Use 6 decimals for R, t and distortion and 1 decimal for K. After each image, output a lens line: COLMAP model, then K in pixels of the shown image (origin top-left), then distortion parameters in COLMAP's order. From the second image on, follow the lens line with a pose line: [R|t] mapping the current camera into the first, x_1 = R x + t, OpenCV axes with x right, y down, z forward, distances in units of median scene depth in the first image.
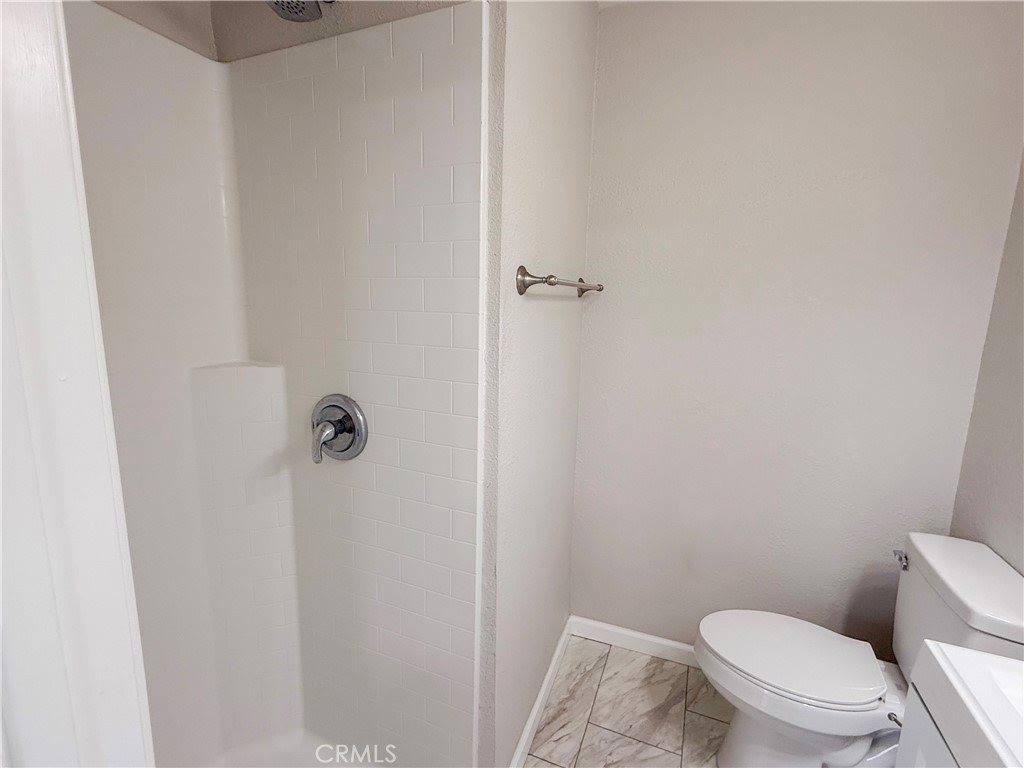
lens RADIAL K [[481.7, 0, 509.5], [0, 481.7, 361.1], [0, 0, 1]] dist [-0.015069, -0.000100]
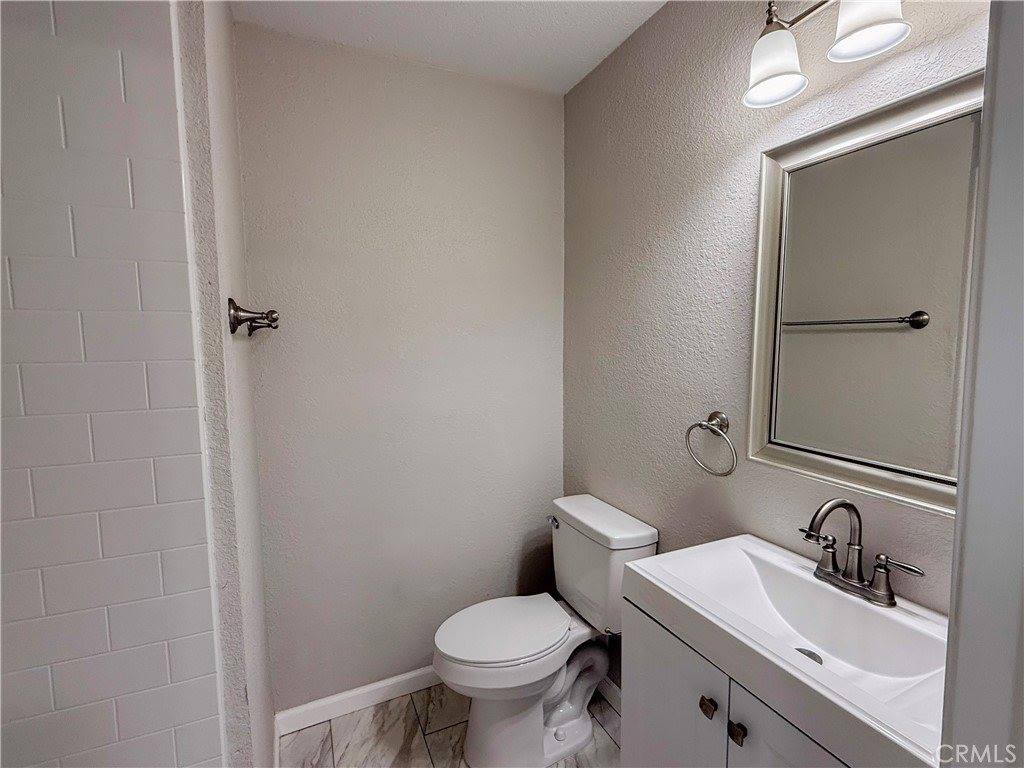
lens RADIAL K [[481.7, 0, 509.5], [0, 481.7, 361.1], [0, 0, 1]] dist [-0.015069, -0.000100]
pose [[0.671678, -0.059322, 0.738464, -0.228718], [0.113018, 0.993327, -0.023001, -0.019002], [-0.732172, 0.098909, 0.673900, 0.111629]]
